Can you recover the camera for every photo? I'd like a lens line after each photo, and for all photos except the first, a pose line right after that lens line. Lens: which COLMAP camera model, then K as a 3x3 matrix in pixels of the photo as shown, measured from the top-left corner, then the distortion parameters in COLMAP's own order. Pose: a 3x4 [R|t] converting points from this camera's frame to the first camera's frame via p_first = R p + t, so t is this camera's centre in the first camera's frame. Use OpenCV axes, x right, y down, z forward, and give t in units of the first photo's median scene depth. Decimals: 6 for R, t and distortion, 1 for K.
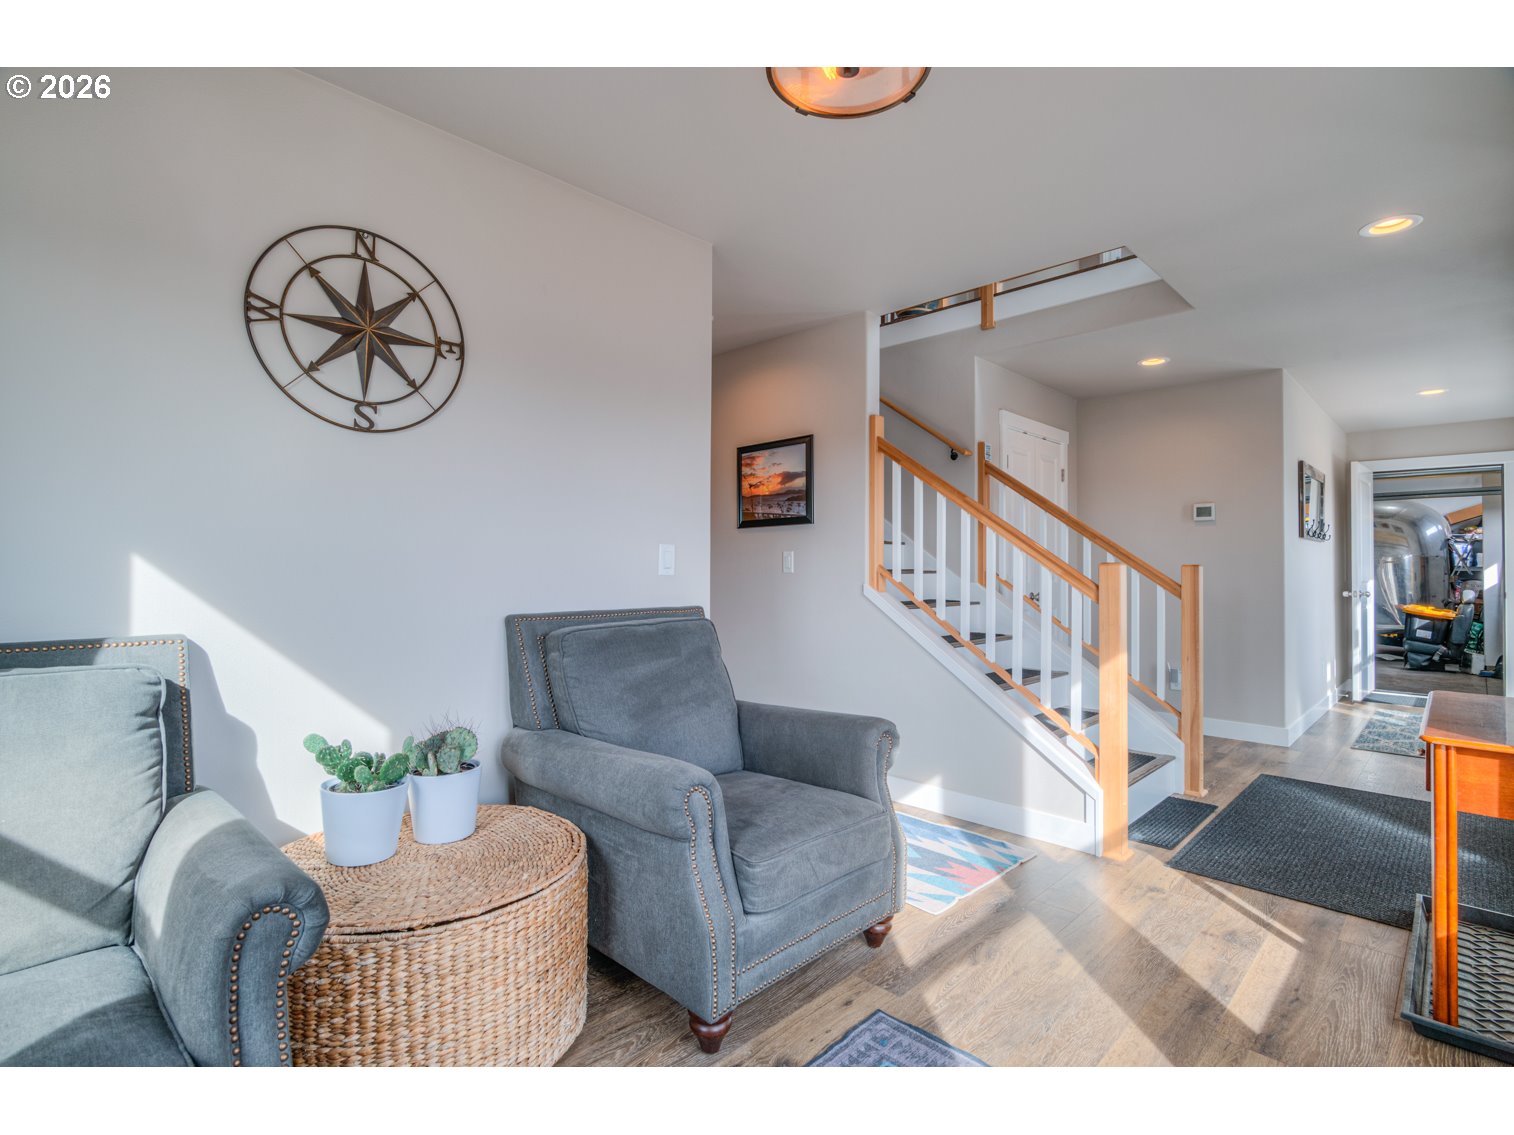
lens RADIAL K [[737.4, 0, 753.7], [0, 737.4, 570.9], [0, 0, 1]] dist [-0.001386, 0.000977]
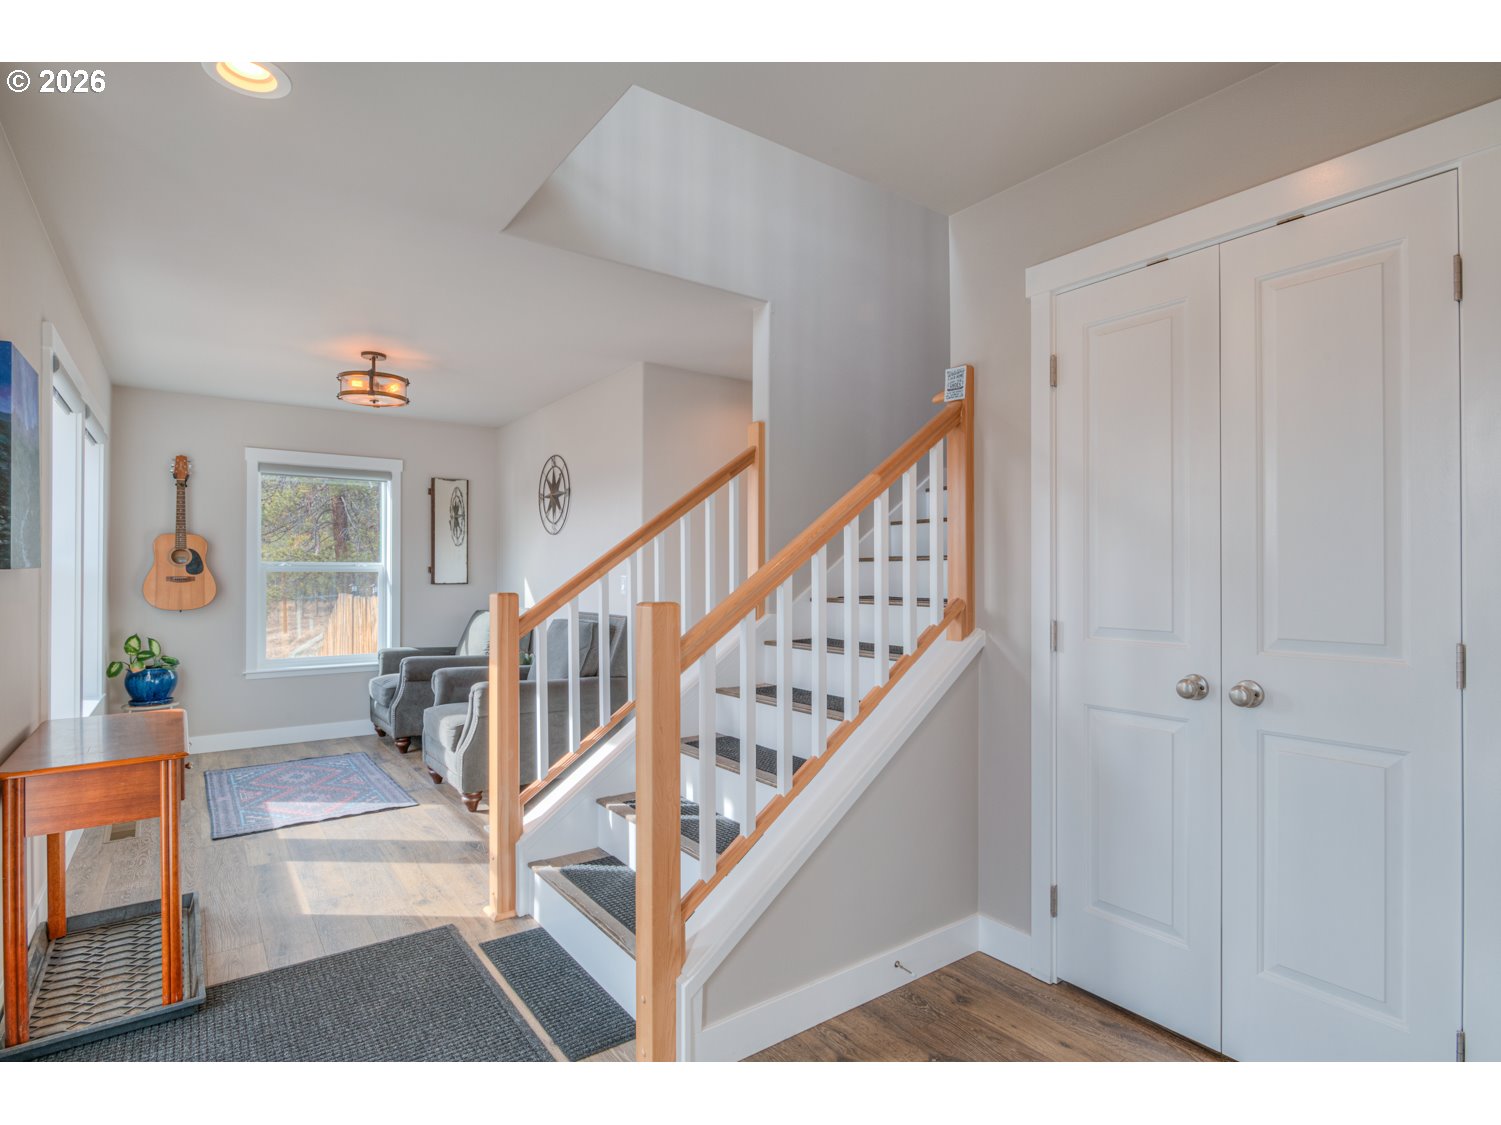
lens RADIAL K [[731.1, 0, 747.2], [0, 731.1, 565.9], [0, 0, 1]] dist [-0.001386, 0.000977]
pose [[-0.139230, -0.000802, -0.990260, 1.836437], [0.009057, 0.999957, -0.002083, -0.062285], [0.990219, -0.009258, -0.139216, 1.939692]]
